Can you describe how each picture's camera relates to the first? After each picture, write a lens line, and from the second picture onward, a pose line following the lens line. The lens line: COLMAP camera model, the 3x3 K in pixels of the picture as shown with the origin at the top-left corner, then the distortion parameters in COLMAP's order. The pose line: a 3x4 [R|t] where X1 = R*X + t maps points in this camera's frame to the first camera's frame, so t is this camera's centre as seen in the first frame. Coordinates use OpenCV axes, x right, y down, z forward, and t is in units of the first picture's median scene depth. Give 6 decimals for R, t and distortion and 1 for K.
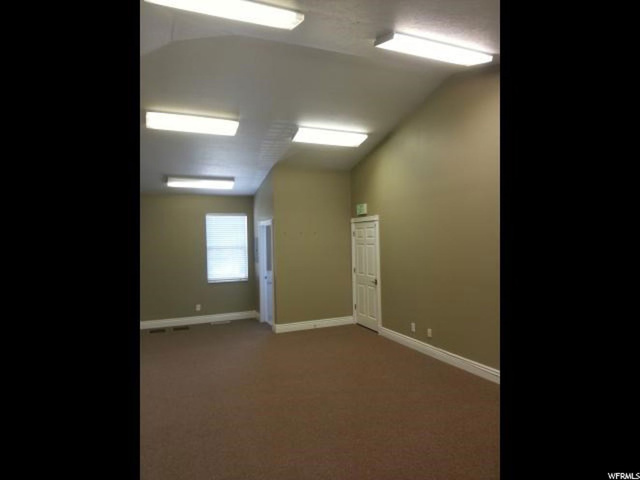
lens RADIAL K [[548.1, 0, 320.0], [0, 548.1, 240.0], [0, 0, 1]] dist [0.011895, 0.007941]
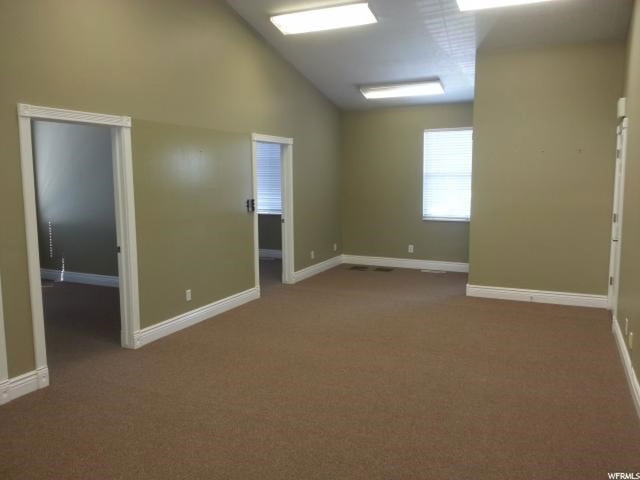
lens RADIAL K [[548.1, 0, 320.0], [0, 548.1, 240.0], [0, 0, 1]] dist [0.011895, 0.007941]
pose [[0.536716, 0.104873, -0.837220, 0.385055], [-0.014325, 0.993235, 0.115233, 0.019175], [0.843641, -0.049854, 0.534587, 0.454166]]
